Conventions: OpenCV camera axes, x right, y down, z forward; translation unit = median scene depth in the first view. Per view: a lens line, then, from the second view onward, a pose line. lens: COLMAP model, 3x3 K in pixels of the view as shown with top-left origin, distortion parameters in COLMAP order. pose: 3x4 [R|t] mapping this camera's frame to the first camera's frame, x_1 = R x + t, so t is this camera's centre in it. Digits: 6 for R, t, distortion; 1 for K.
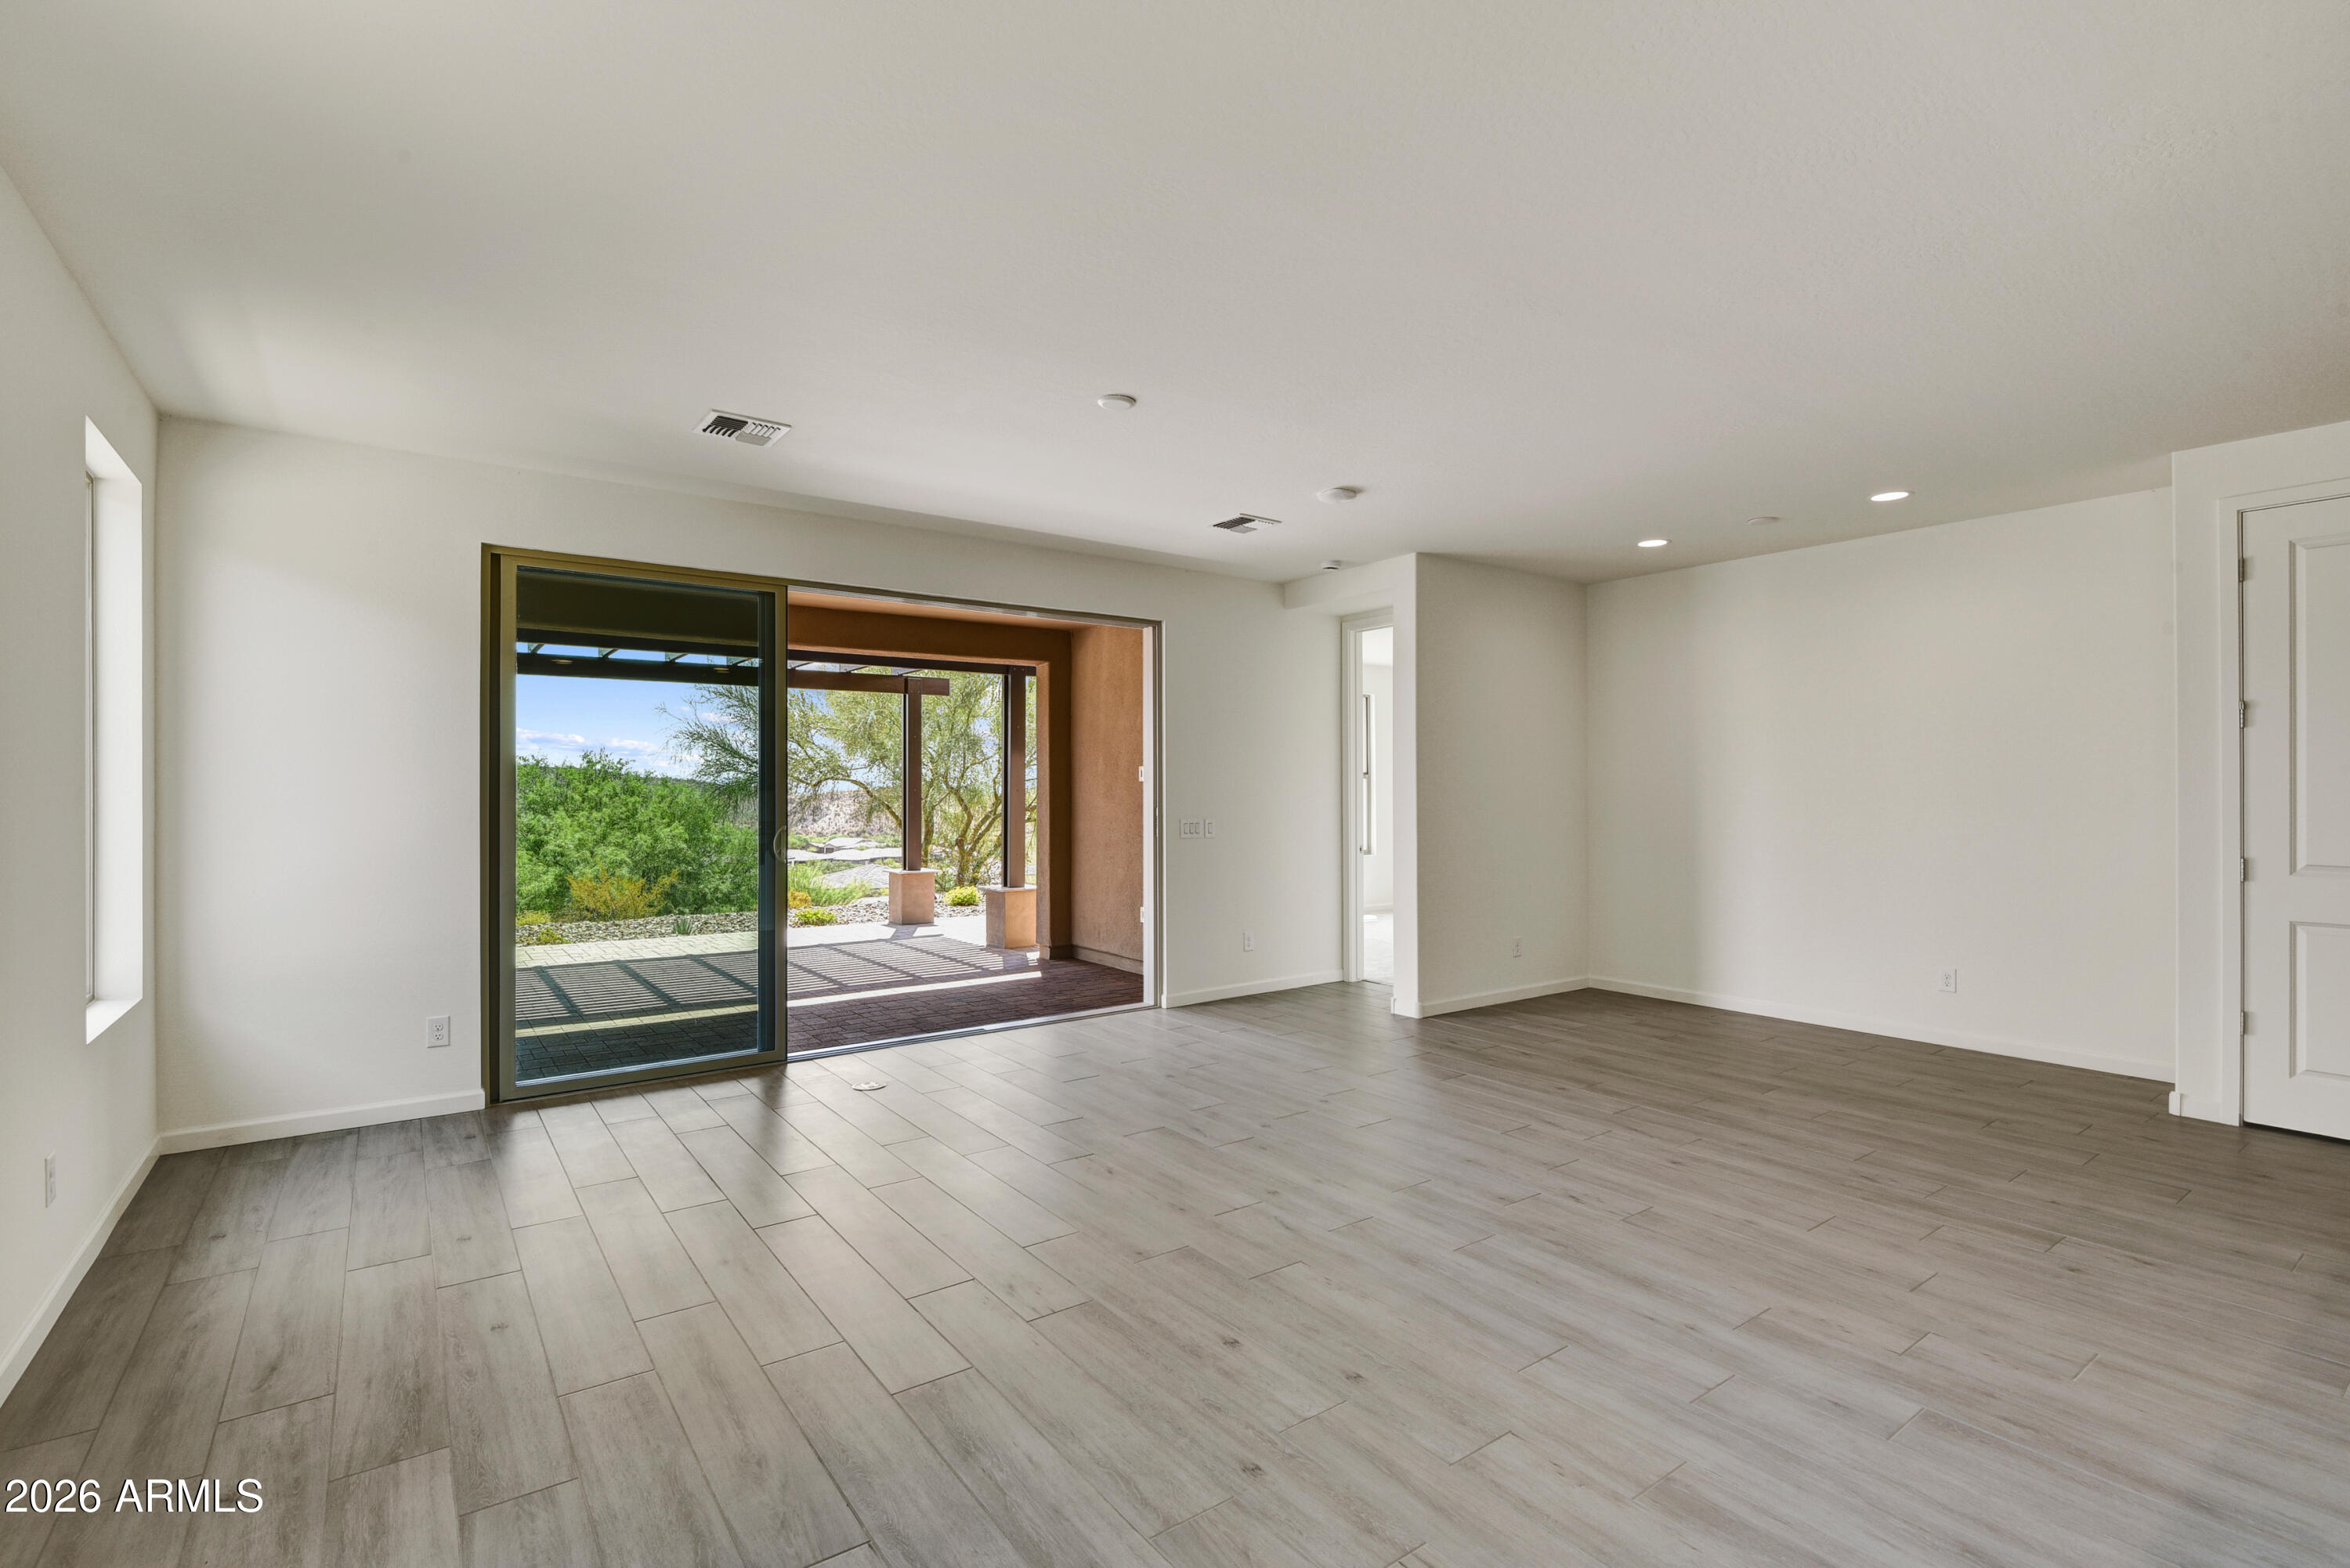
lens RADIAL K [[1071.3, 0, 1162.1], [0, 1071.3, 789.0], [0, 0, 1]] dist [0.000078, -0.008541]
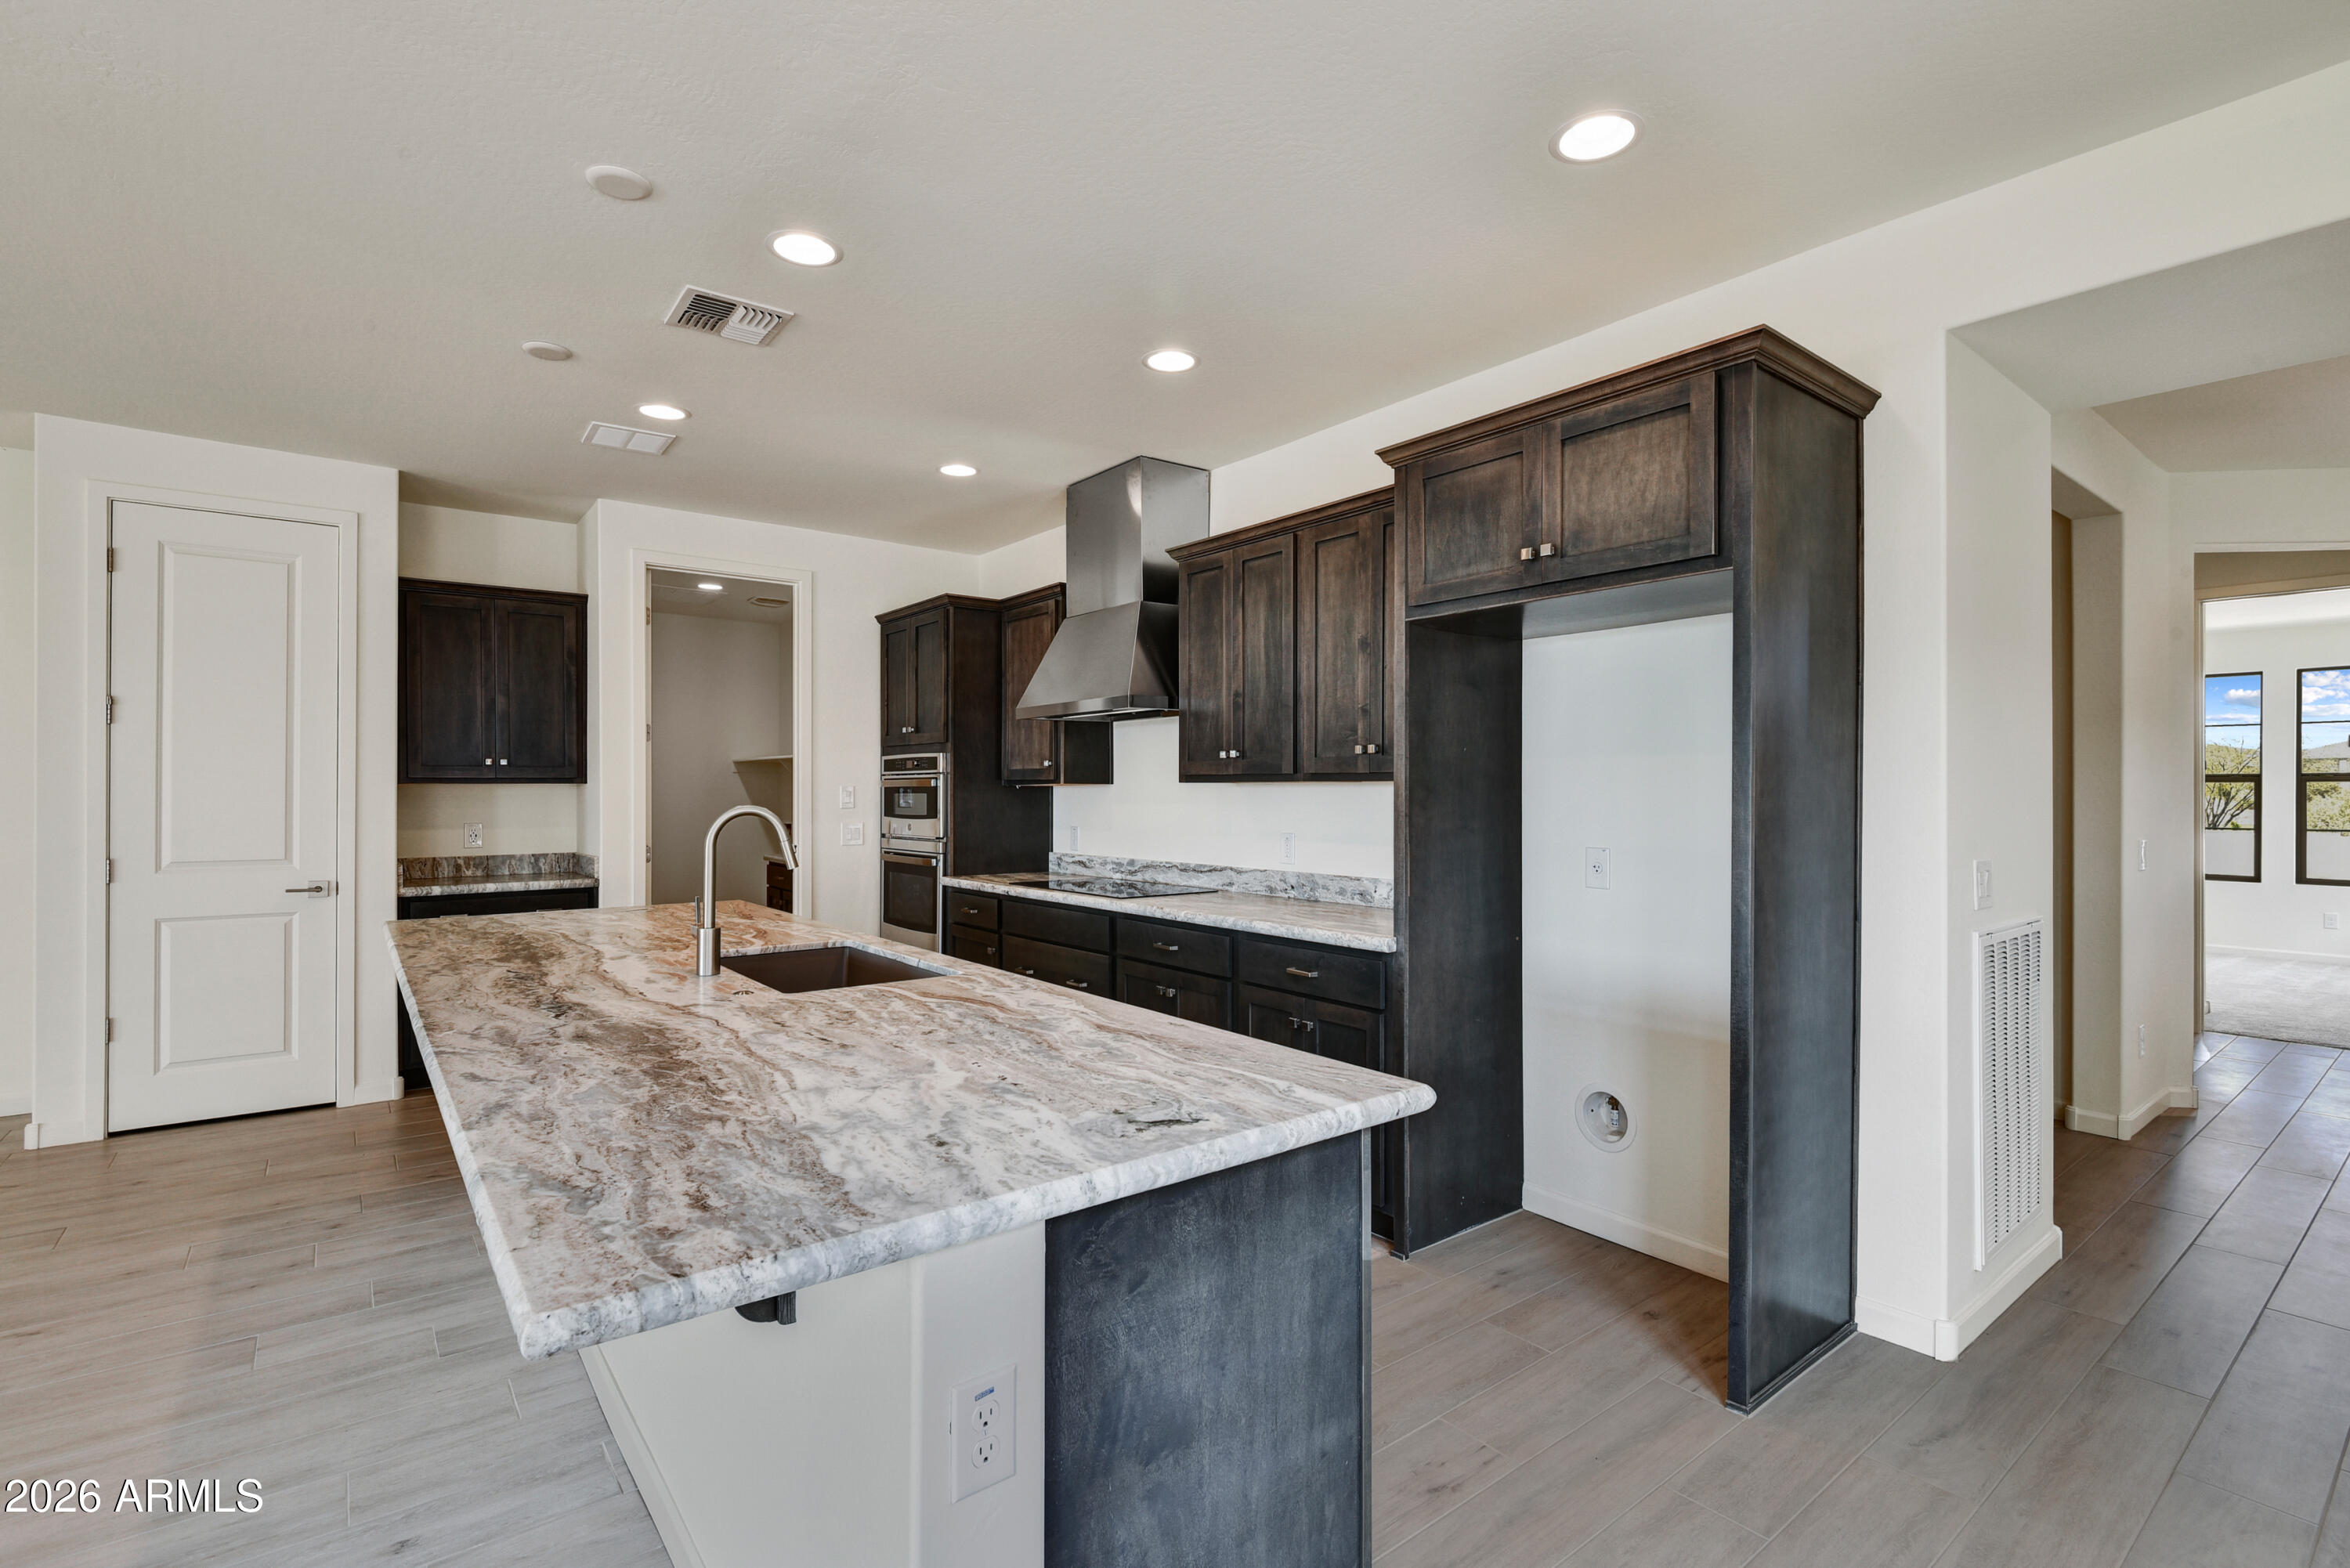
lens RADIAL K [[1066.8, 0, 1177.9], [0, 1066.8, 790.1], [0, 0, 1]] dist [-0.002558, -0.001287]
pose [[-0.041593, 0.002353, 0.999132, 0.013673], [-0.004371, 0.999987, -0.002537, 0.000391], [-0.999125, -0.004473, -0.041582, 0.062293]]
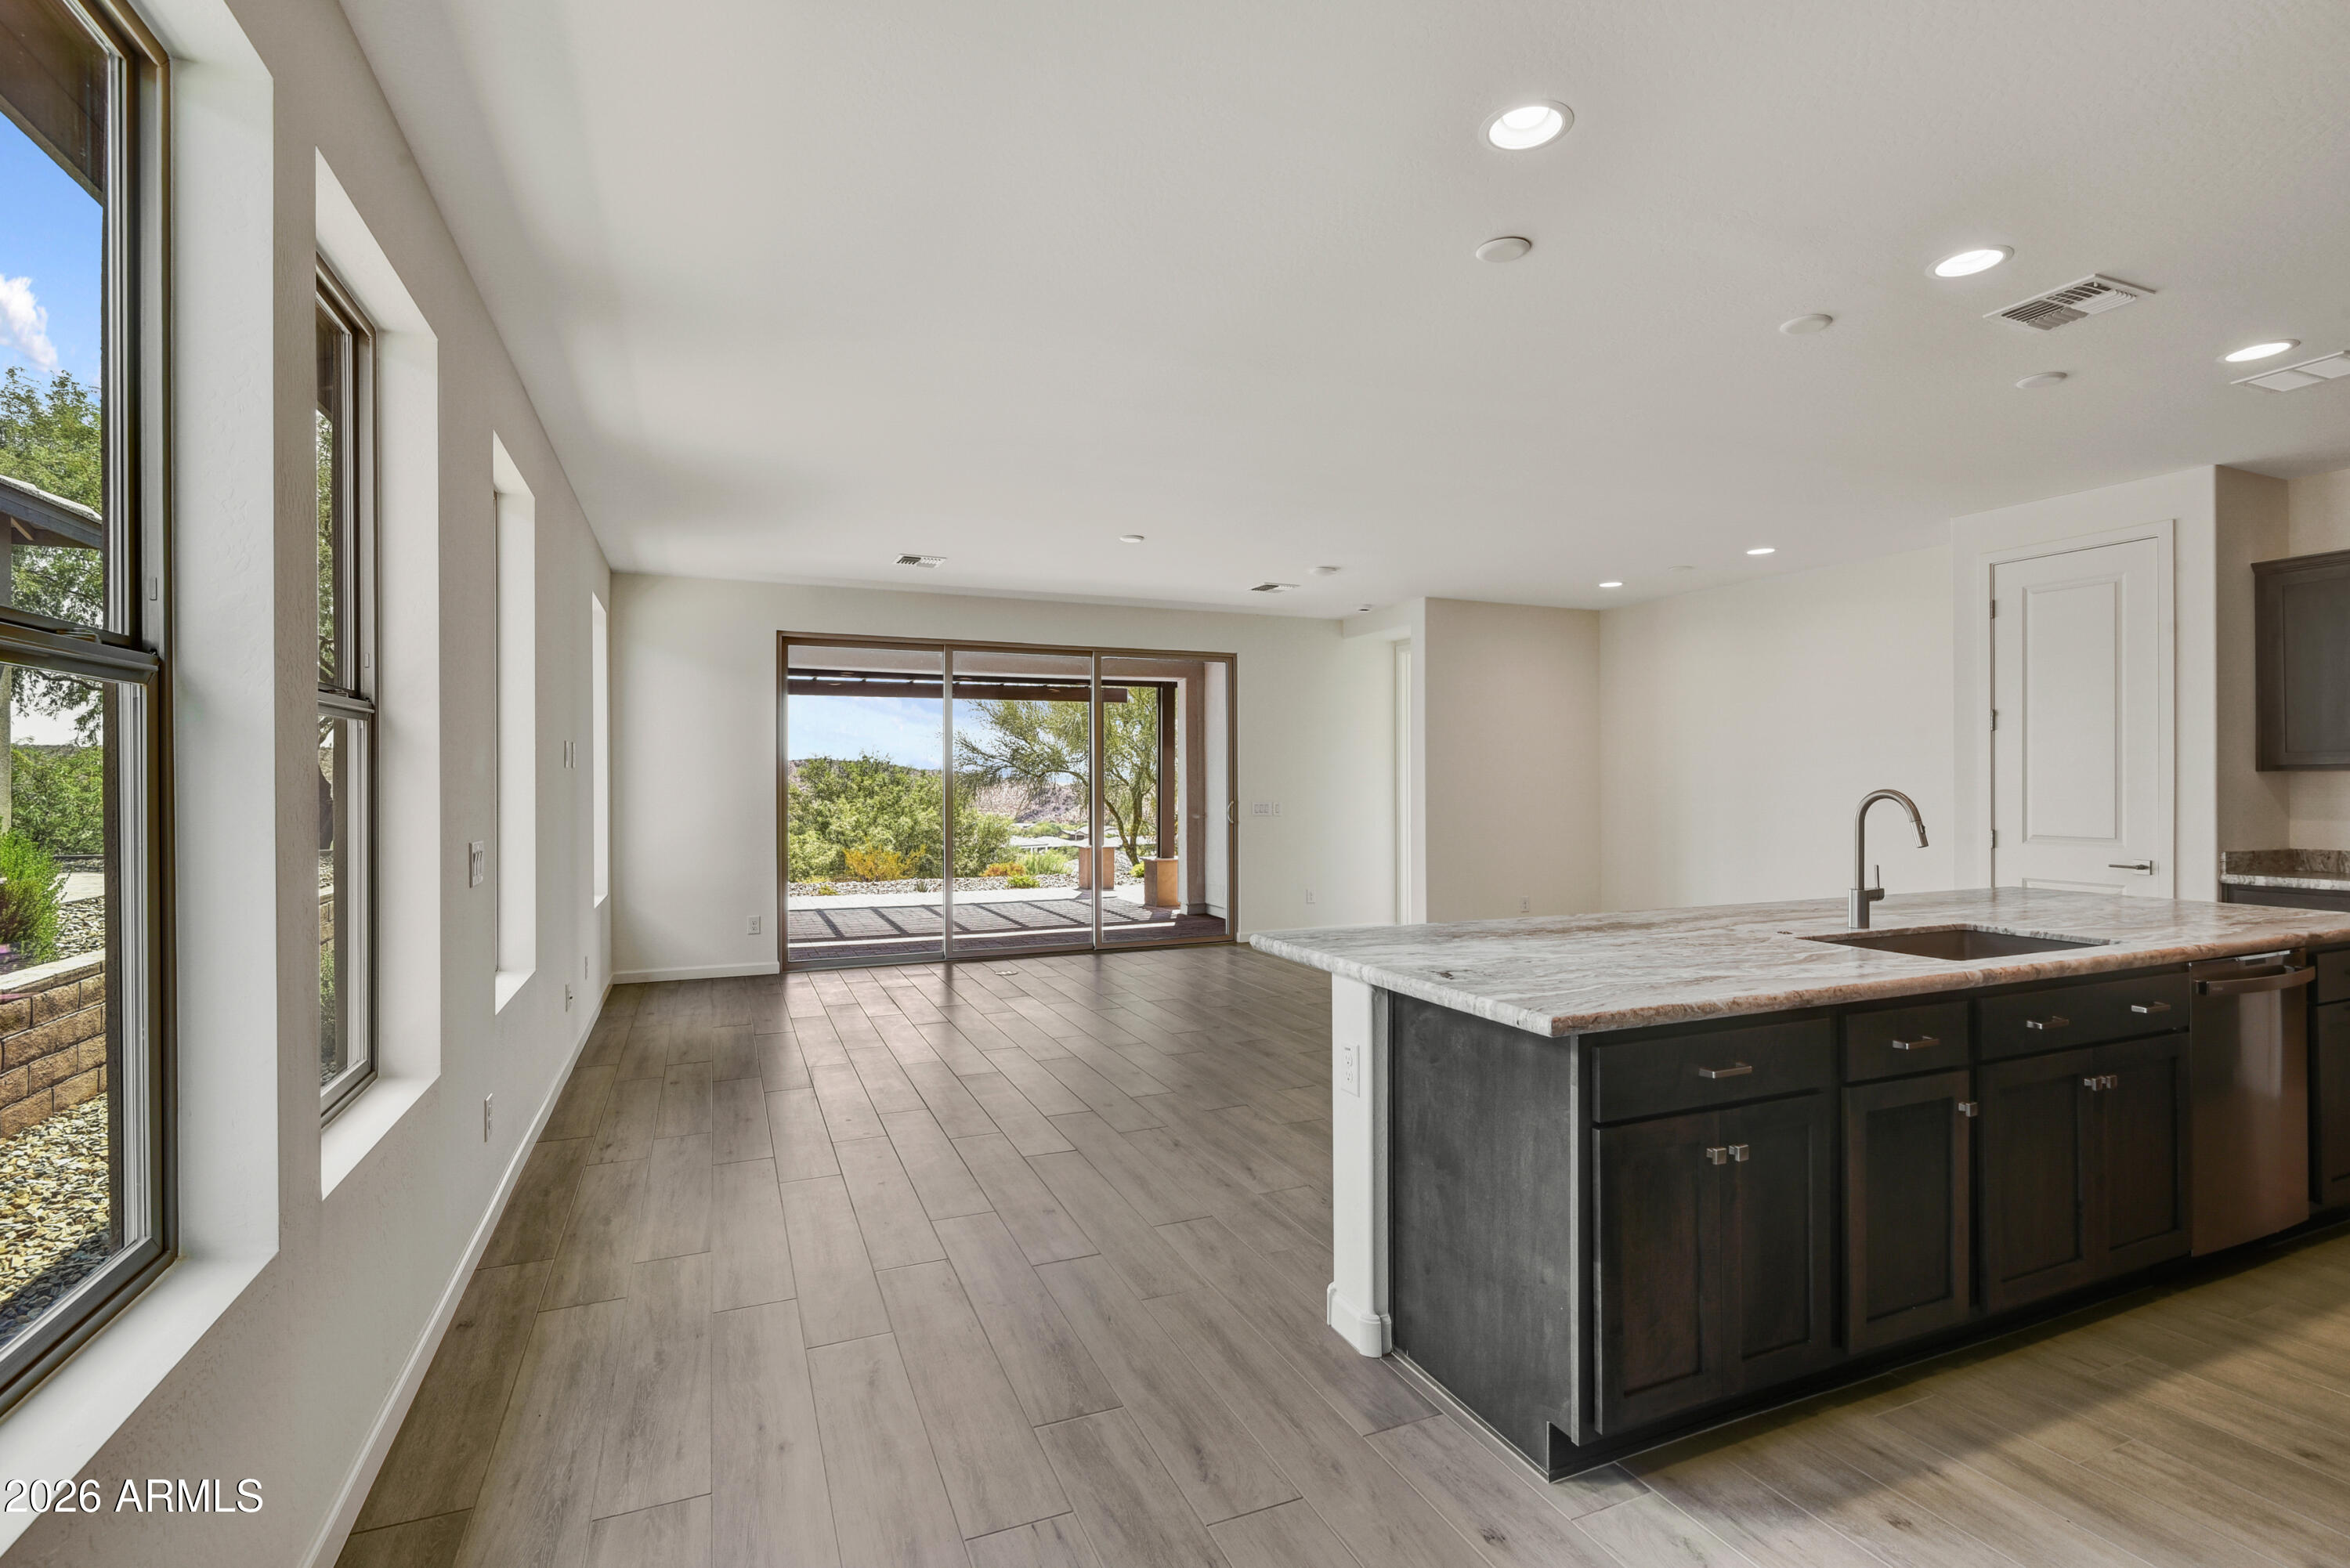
lens RADIAL K [[1058.2, 0, 1175.0], [0, 1058.2, 784.0], [0, 0, 1]] dist [-0.001062, -0.029913]
pose [[0.977675, 0.000669, -0.210120, 0.263532], [0.000186, 0.999992, 0.004051, 0.002132], [0.210121, -0.003999, 0.977667, -0.402087]]
